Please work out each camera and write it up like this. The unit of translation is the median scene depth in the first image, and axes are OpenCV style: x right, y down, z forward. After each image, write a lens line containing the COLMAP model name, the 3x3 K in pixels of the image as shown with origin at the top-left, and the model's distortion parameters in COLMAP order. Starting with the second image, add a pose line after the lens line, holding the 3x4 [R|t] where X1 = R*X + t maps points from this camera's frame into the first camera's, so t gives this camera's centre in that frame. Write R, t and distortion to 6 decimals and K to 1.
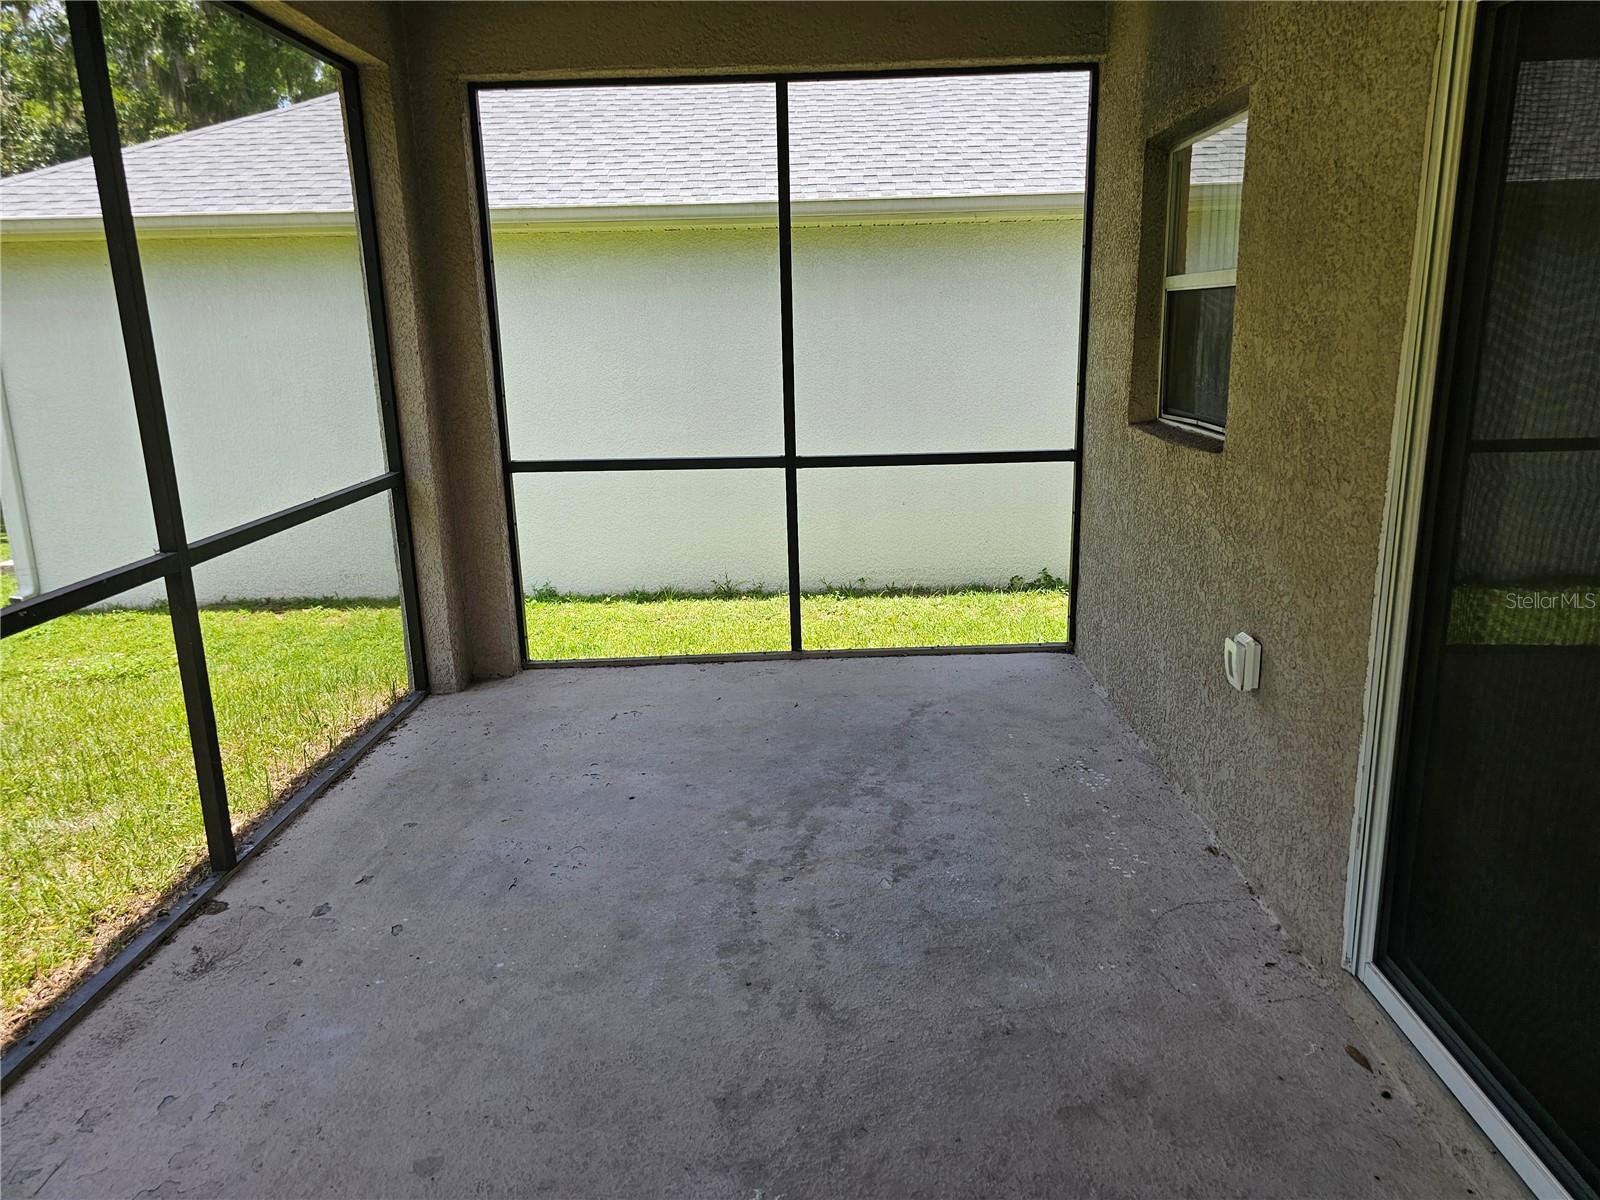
lens RADIAL K [[1066.4, 0, 795.5], [0, 1066.4, 584.8], [0, 0, 1]] dist [0.060915, -0.061176]
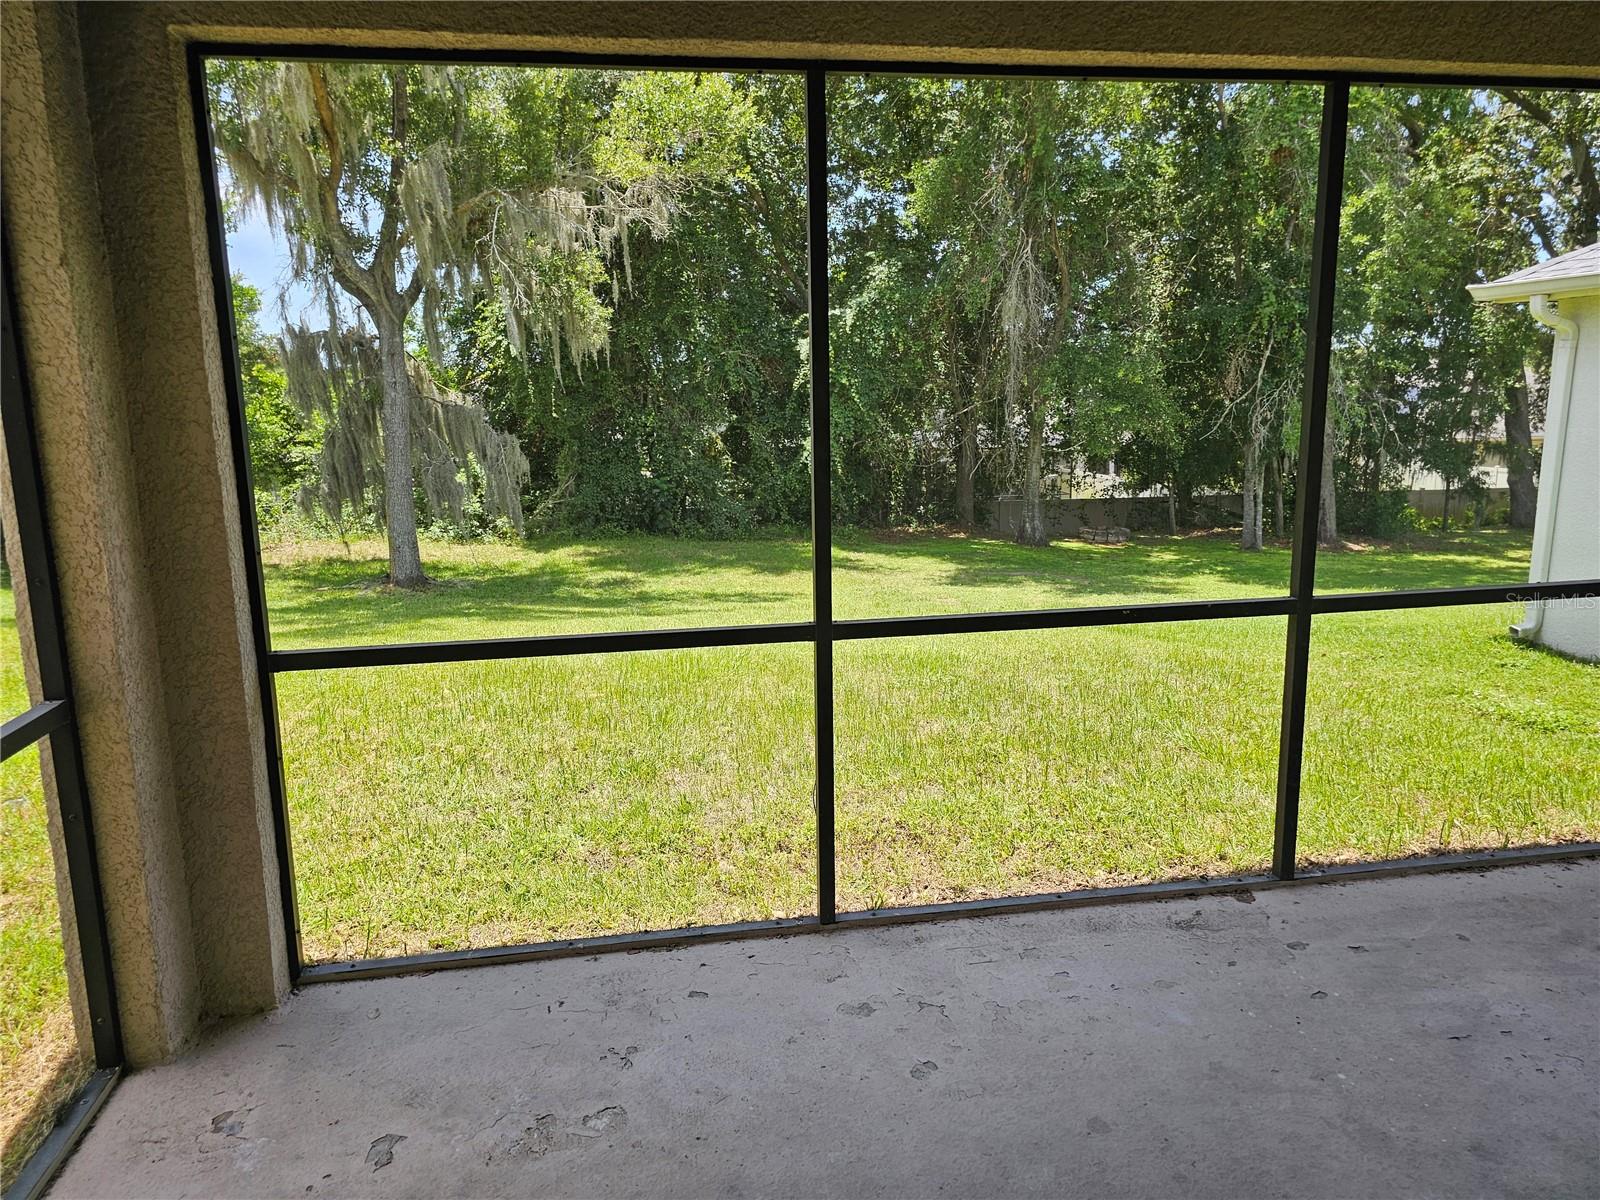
lens RADIAL K [[1066.7, 0, 795.4], [0, 1066.7, 596.8], [0, 0, 1]] dist [0.059569, -0.052859]
pose [[0.195151, 0.211043, -0.957798, 0.381395], [-0.222424, 0.960653, 0.166354, -0.091701], [0.955219, 0.180573, 0.234413, 0.182031]]
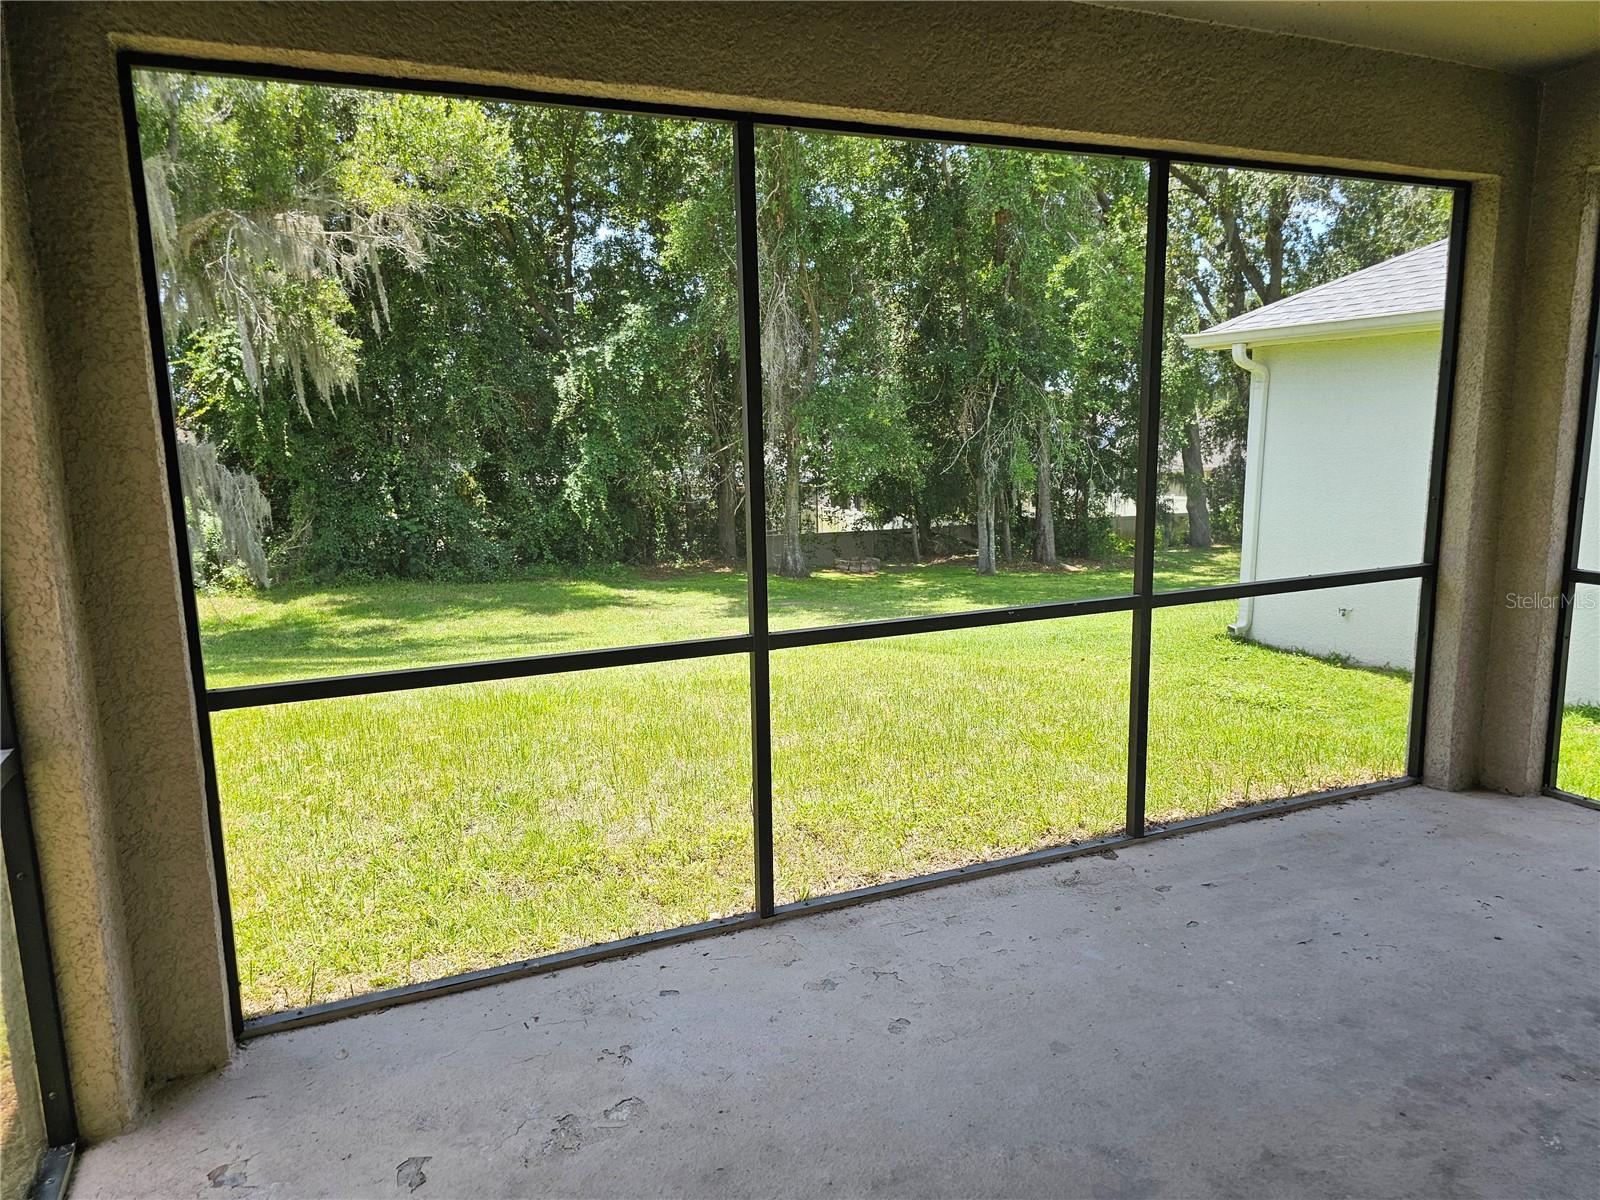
lens RADIAL K [[1063.4, 0, 800.5], [0, 1063.4, 623.2], [0, 0, 1]] dist [0.059529, -0.050360]
pose [[0.428574, 0.185746, -0.884208, 0.393486], [-0.208292, 0.972591, 0.103354, -0.040106], [0.879169, 0.139879, 0.455516, 0.002761]]
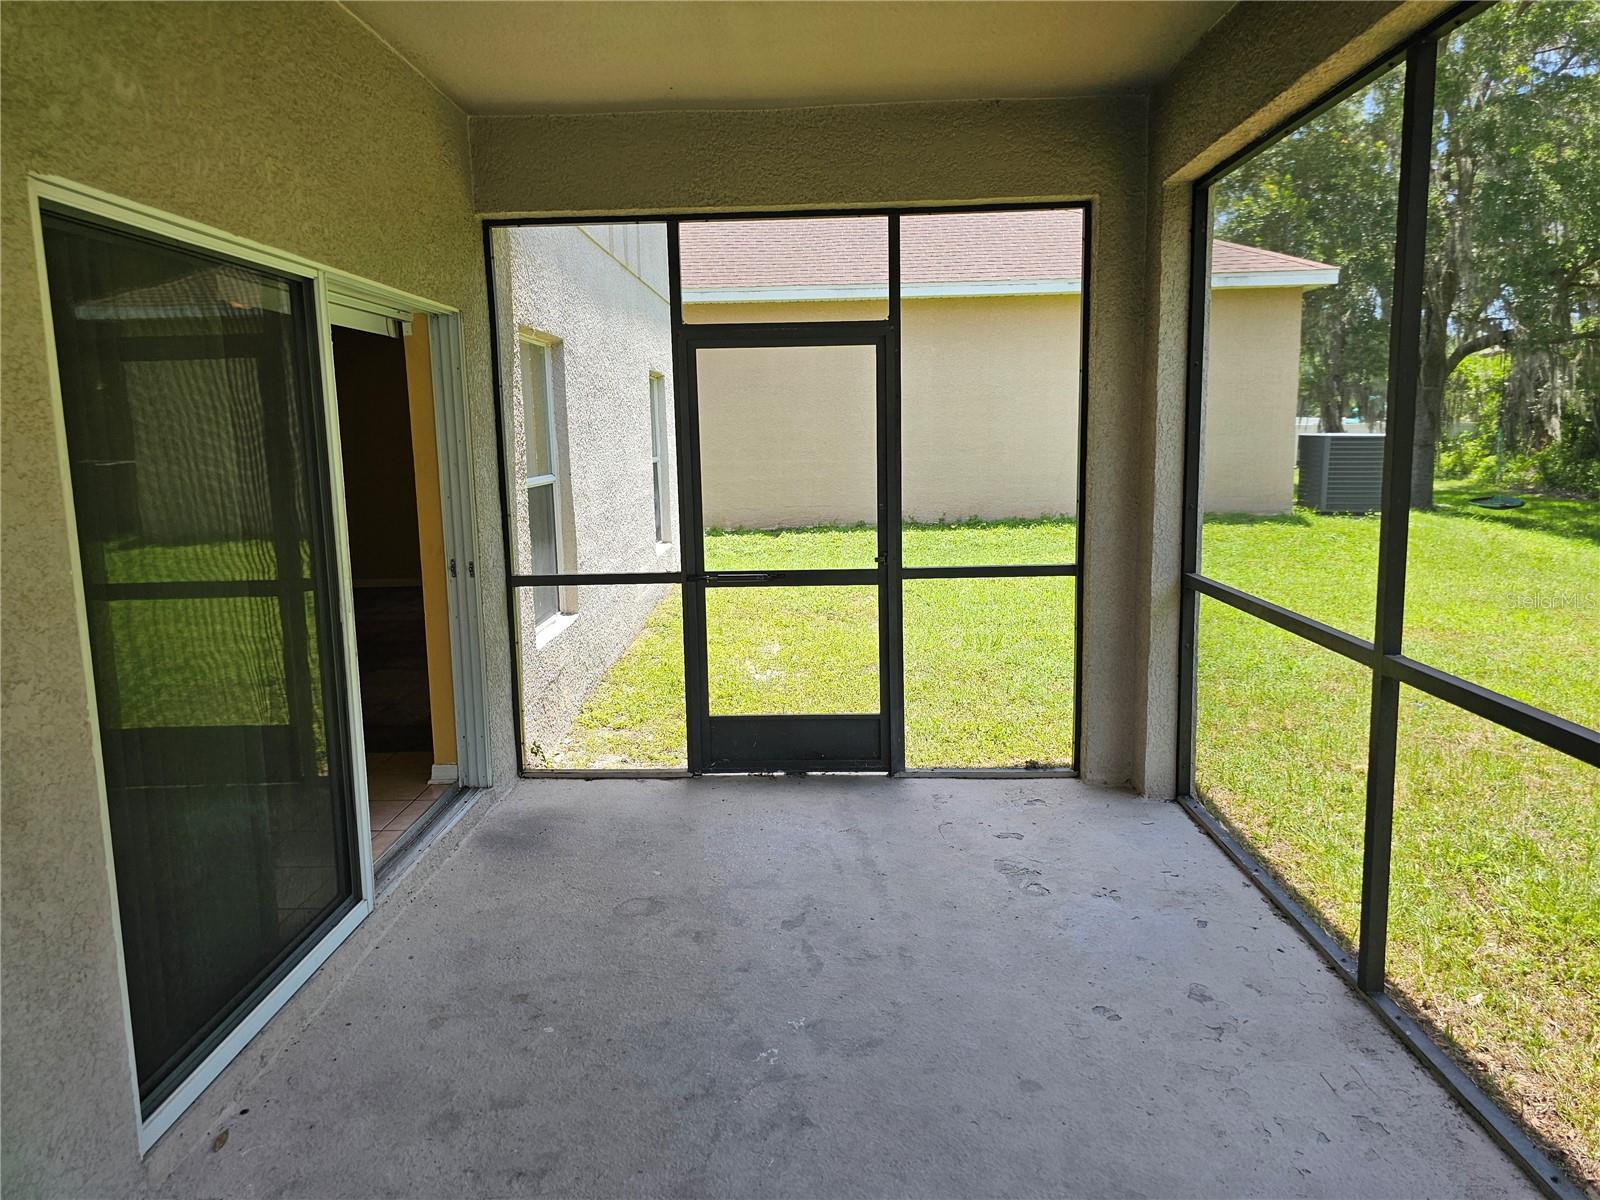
lens RADIAL K [[1066.7, 0, 795.4], [0, 1066.7, 596.8], [0, 0, 1]] dist [0.059569, -0.052859]
pose [[-0.998950, 0.045503, 0.005335, -0.058980], [0.044001, 0.920444, 0.388389, -0.311909], [0.012762, 0.388216, -0.921480, 1.206383]]
